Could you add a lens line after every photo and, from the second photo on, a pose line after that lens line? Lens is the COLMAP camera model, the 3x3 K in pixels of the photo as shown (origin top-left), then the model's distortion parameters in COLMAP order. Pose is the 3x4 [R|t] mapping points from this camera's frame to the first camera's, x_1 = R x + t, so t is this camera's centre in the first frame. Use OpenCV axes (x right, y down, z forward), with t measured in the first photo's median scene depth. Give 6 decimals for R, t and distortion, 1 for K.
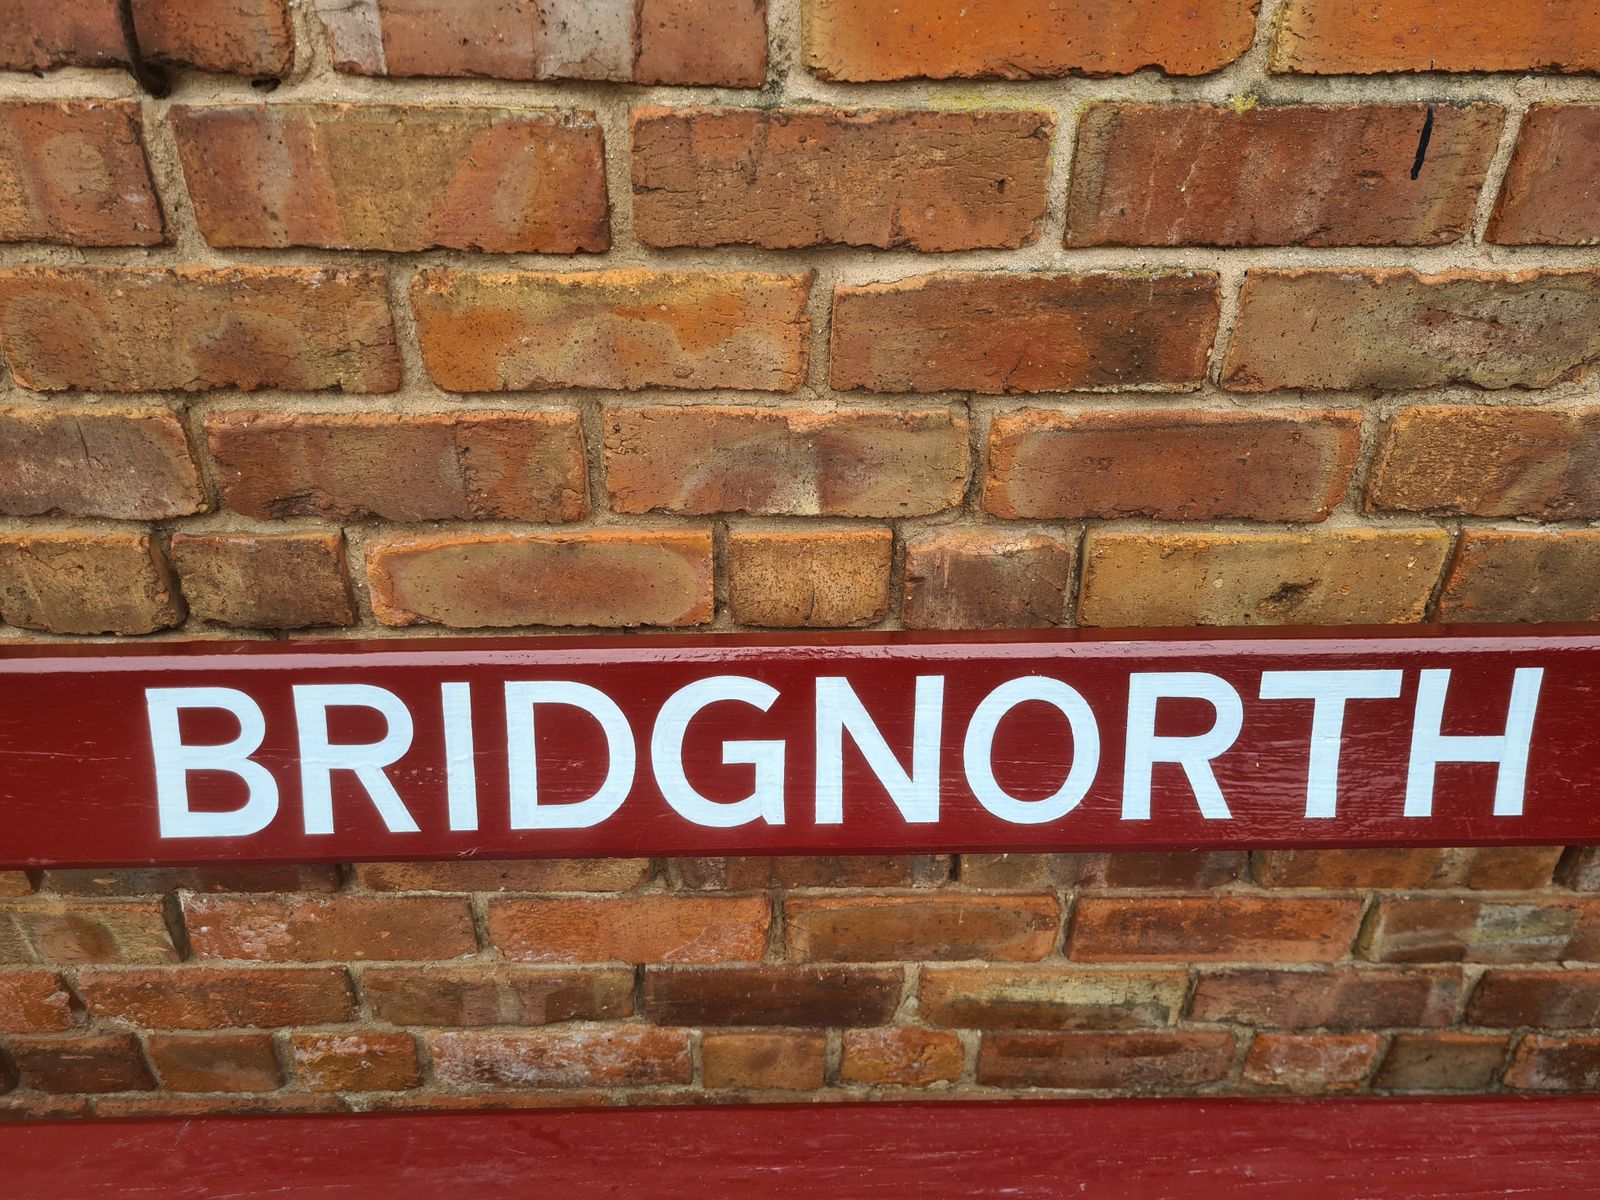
lens RADIAL K [[1205.4, 0, 774.3], [0, 1205.4, 593.2], [0, 0, 1]] dist [0.047820, -0.036870]
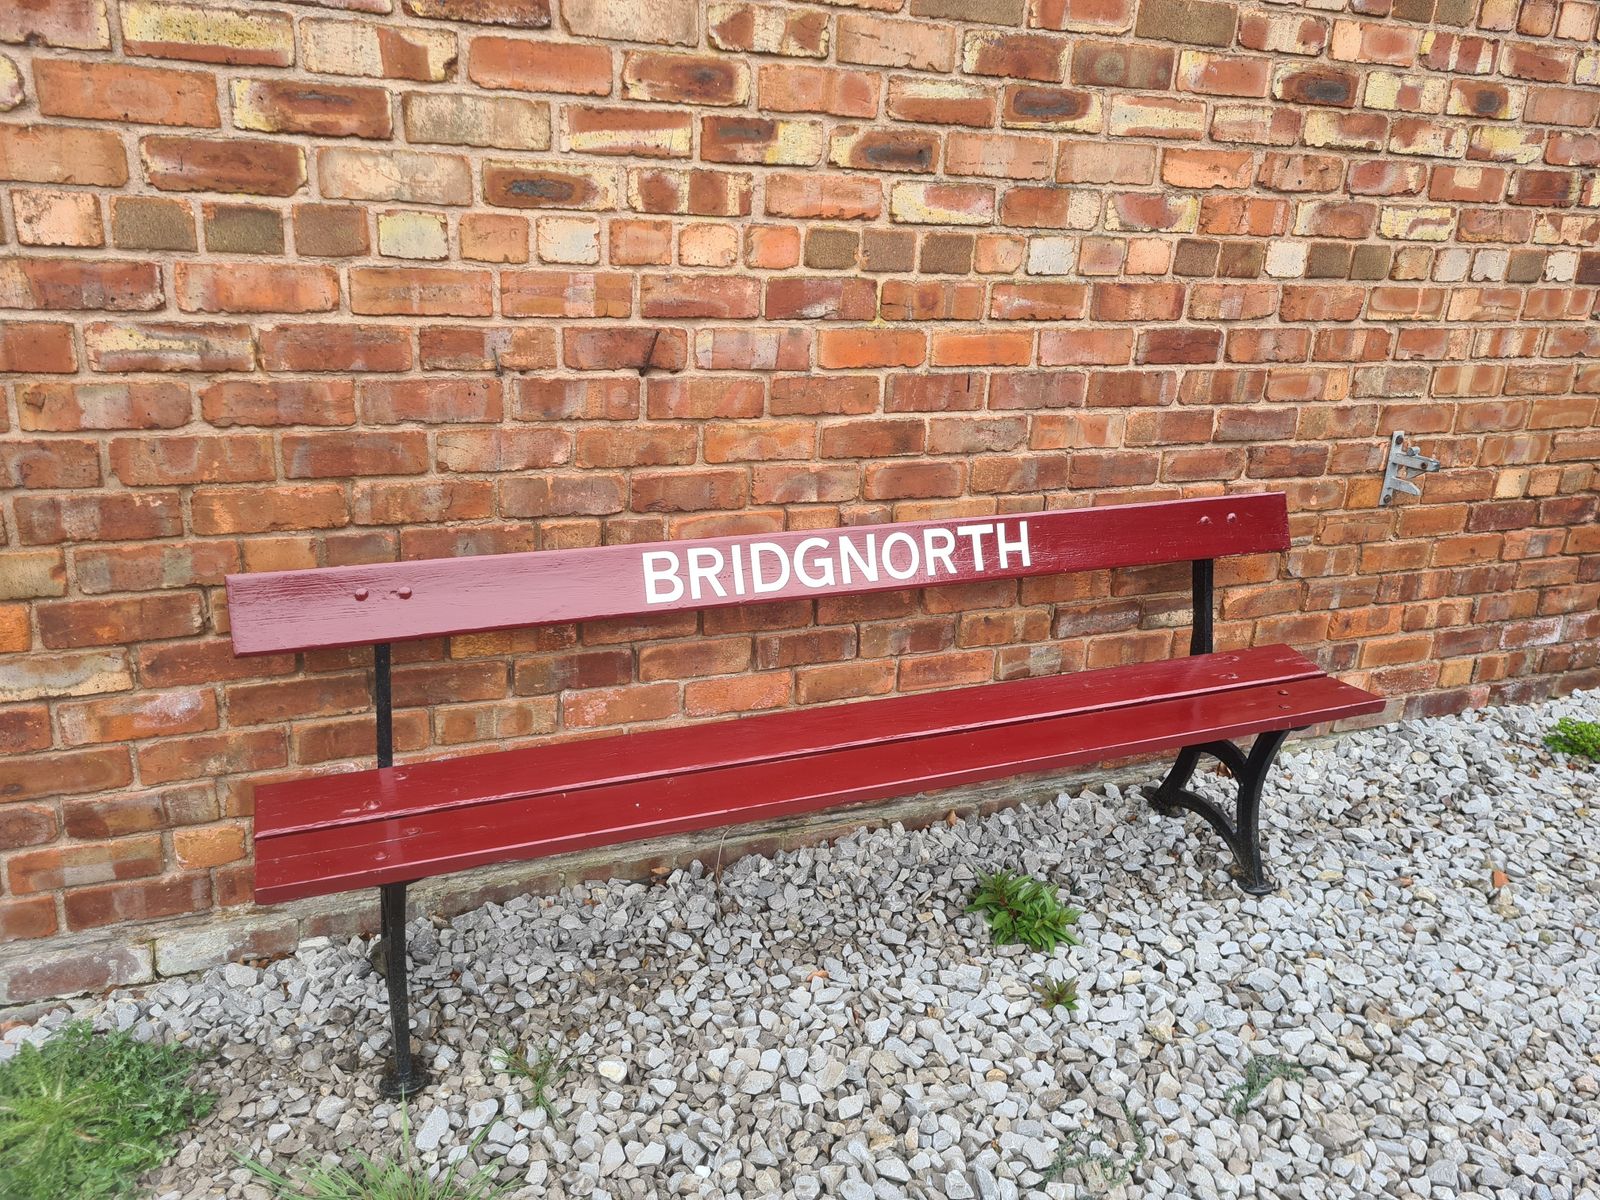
lens RADIAL K [[1205.4, 0, 785.2], [0, 1205.4, 576.5], [0, 0, 1]] dist [0.047820, -0.036870]
pose [[0.929751, -0.073586, 0.360759, -1.209022], [0.165111, 0.959108, -0.229892, 0.845321], [-0.329091, 0.273308, 0.903882, -1.765071]]
